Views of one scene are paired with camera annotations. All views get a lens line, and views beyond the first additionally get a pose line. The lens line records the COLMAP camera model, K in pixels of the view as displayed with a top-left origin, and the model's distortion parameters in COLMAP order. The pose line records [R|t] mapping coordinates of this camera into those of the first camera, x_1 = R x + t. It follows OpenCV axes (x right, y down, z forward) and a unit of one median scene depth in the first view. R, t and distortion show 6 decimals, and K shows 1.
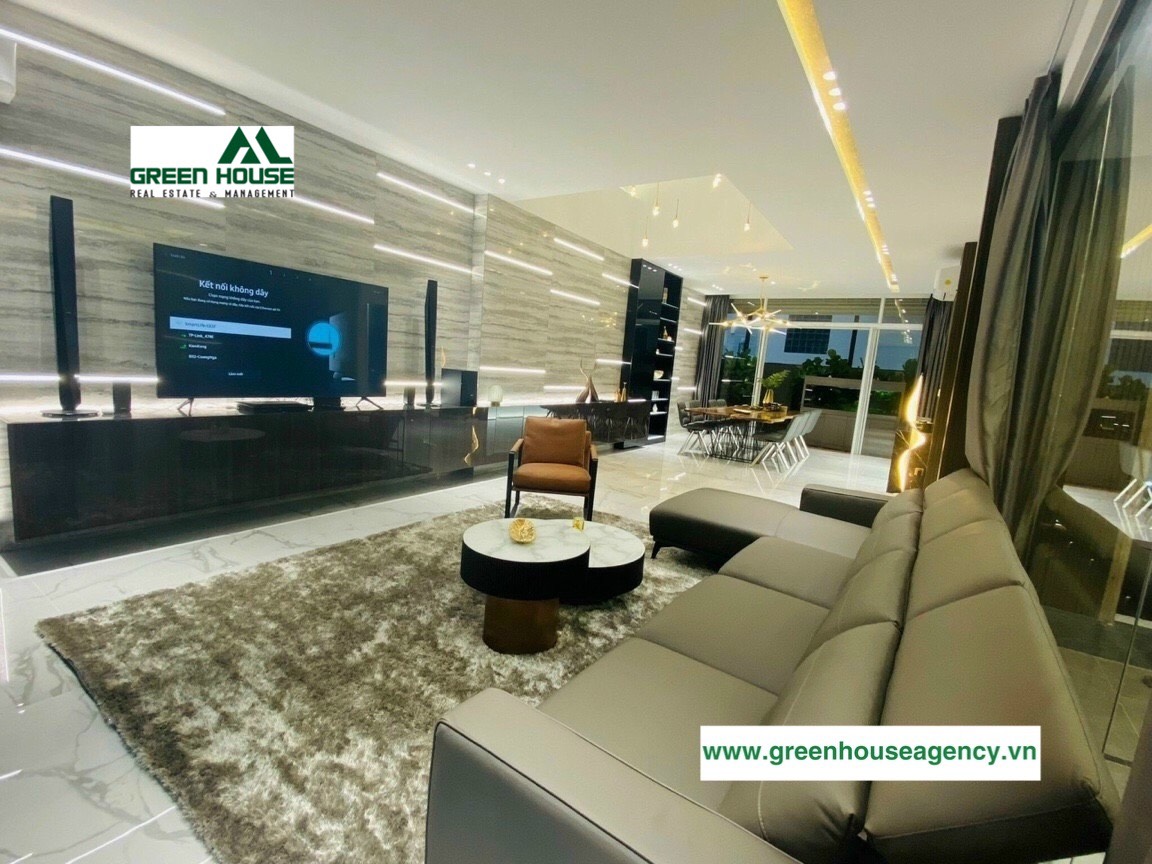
lens RADIAL K [[511.9, 0, 570.9], [0, 511.9, 431.5], [0, 0, 1]] dist [-0.018857, -0.007669]
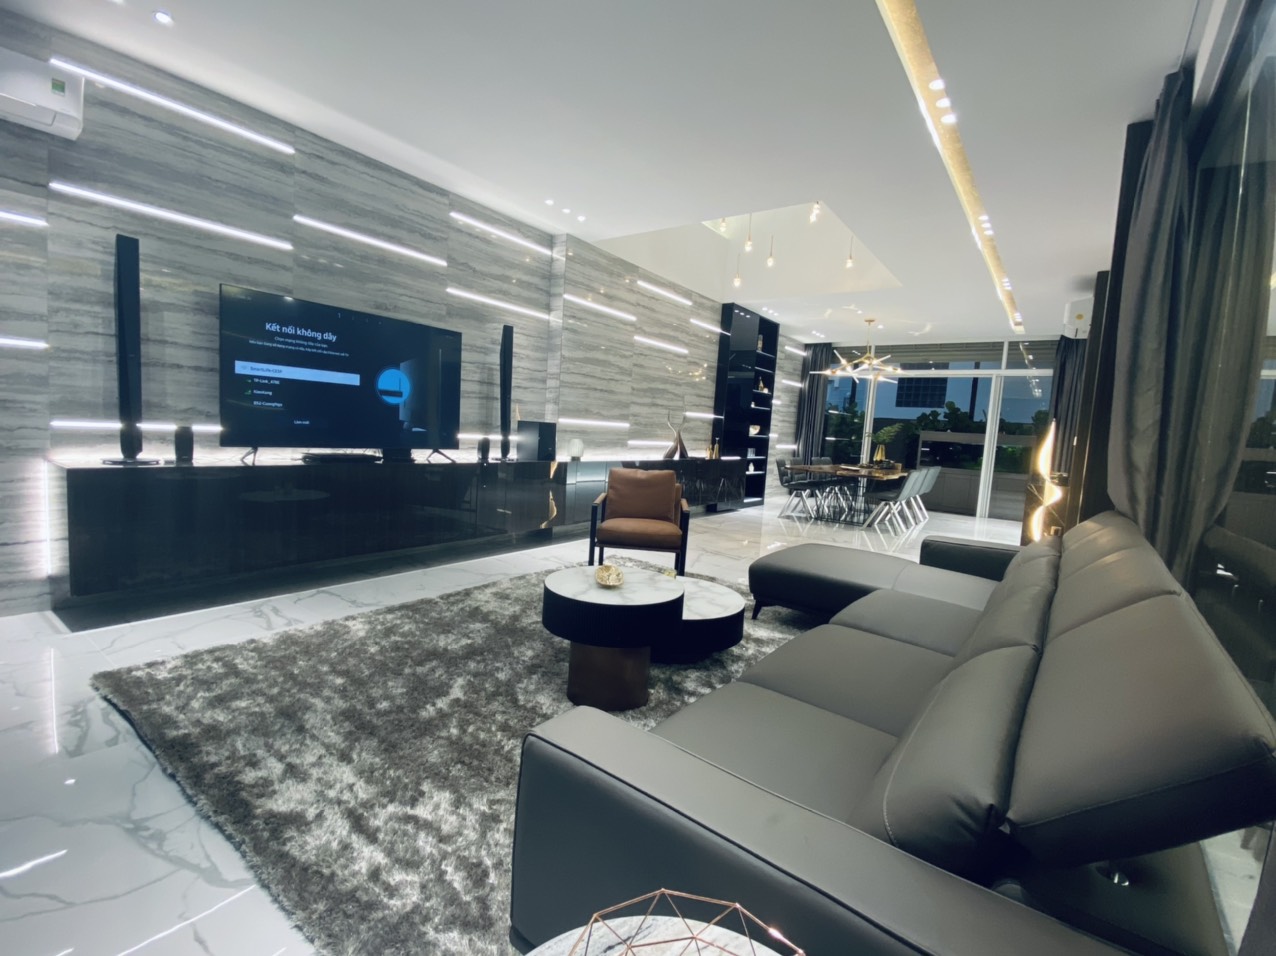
lens RADIAL K [[567.0, 0, 631.8], [0, 567.0, 479.1], [0, 0, 1]] dist [-0.018857, -0.007669]
pose [[0.998956, -0.012662, -0.043882, -0.006072], [0.010724, 0.998969, -0.044122, 0.046447], [0.044395, 0.043605, 0.998062, -0.009450]]
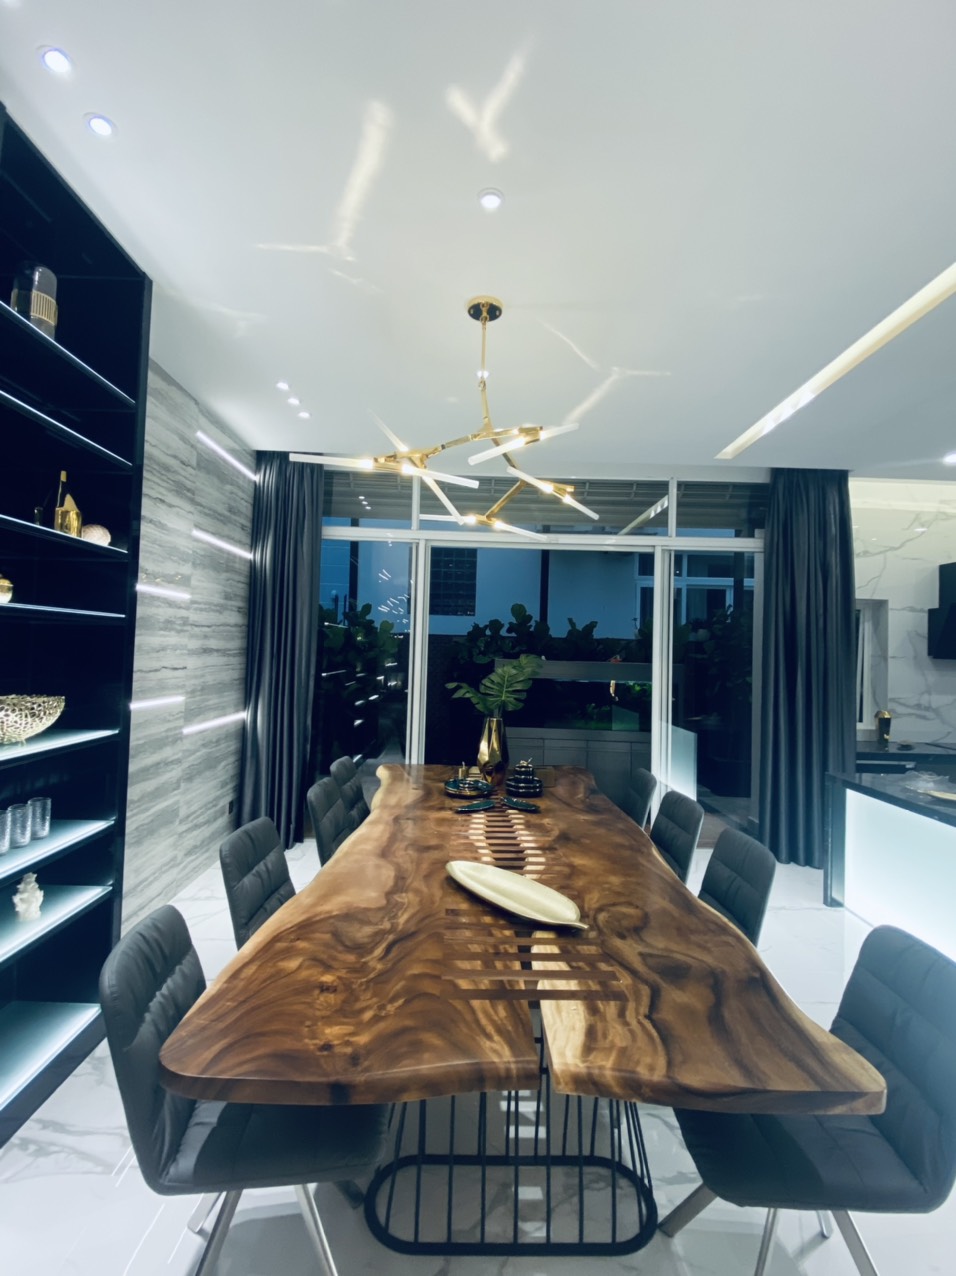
lens RADIAL K [[516.8, 0, 471.1], [0, 516.8, 645.9], [0, 0, 1]] dist [0.001067, -0.000191]
pose [[0.801774, -0.049941, 0.595538, 0.540768], [0.118986, 0.989892, -0.077179, -0.289937], [-0.585663, 0.132741, 0.799611, 2.136575]]
